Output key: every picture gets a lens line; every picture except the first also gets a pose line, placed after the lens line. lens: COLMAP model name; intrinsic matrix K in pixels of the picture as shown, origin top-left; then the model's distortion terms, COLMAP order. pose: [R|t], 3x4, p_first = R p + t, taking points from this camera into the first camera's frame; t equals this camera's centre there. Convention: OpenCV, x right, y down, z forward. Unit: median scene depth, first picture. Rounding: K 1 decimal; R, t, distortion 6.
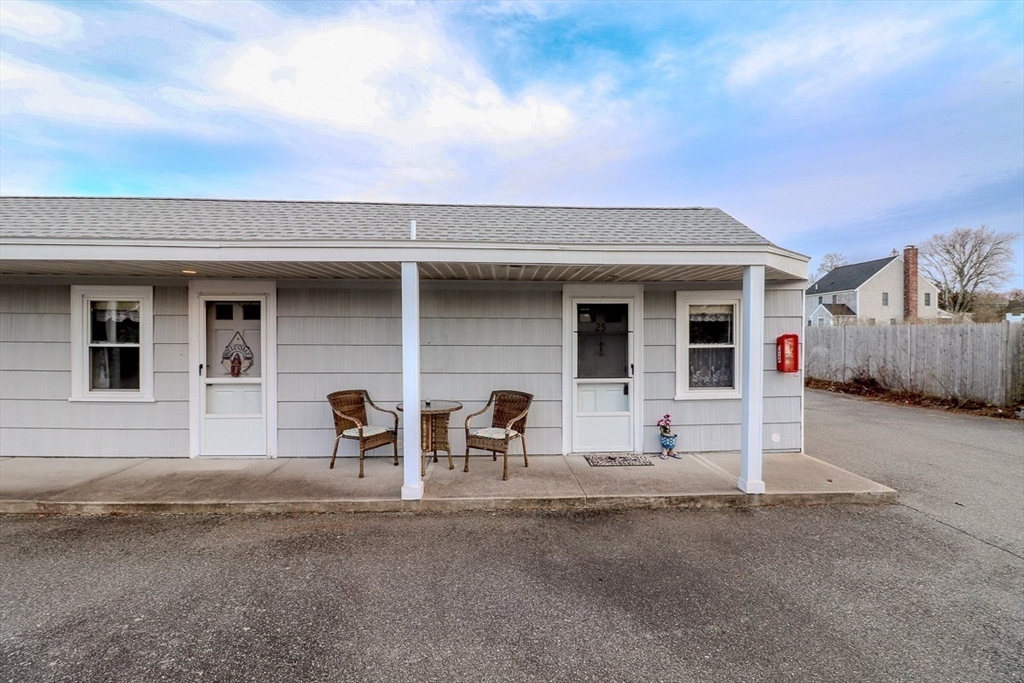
lens RADIAL K [[471.5, 0, 531.9], [0, 471.5, 325.5], [0, 0, 1]] dist [-0.000330, -0.010890]
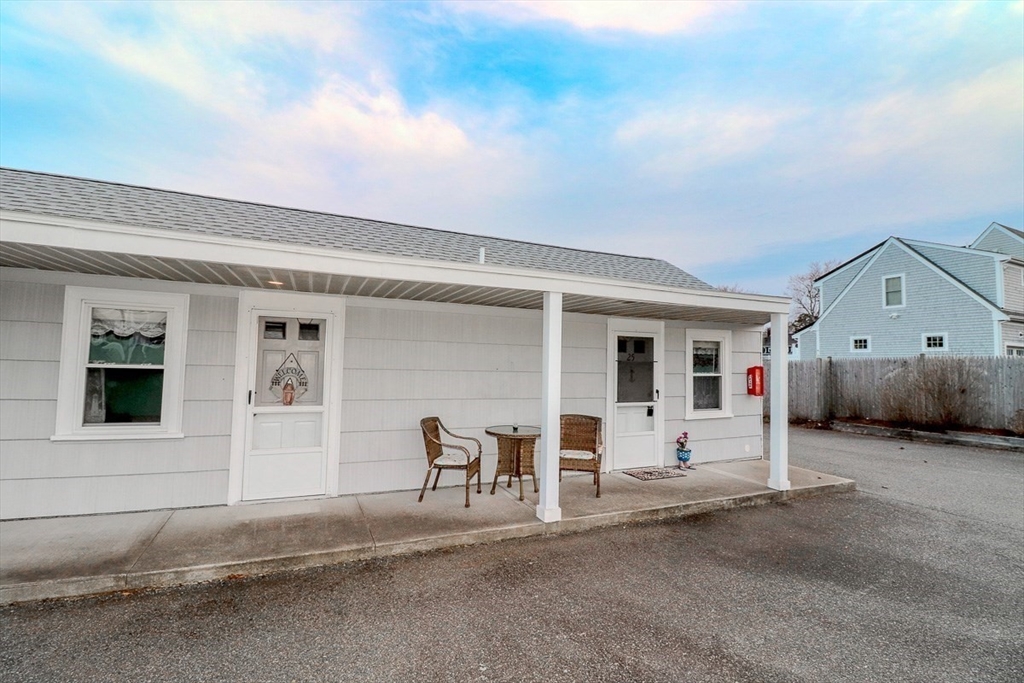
lens RADIAL K [[468.1, 0, 534.2], [0, 468.1, 355.7], [0, 0, 1]] dist [-0.000849, -0.013392]
pose [[0.932513, 0.025668, 0.360224, -0.538631], [-0.031228, 0.999466, 0.009623, -0.003006], [-0.359785, -0.020223, 0.932816, 0.050248]]
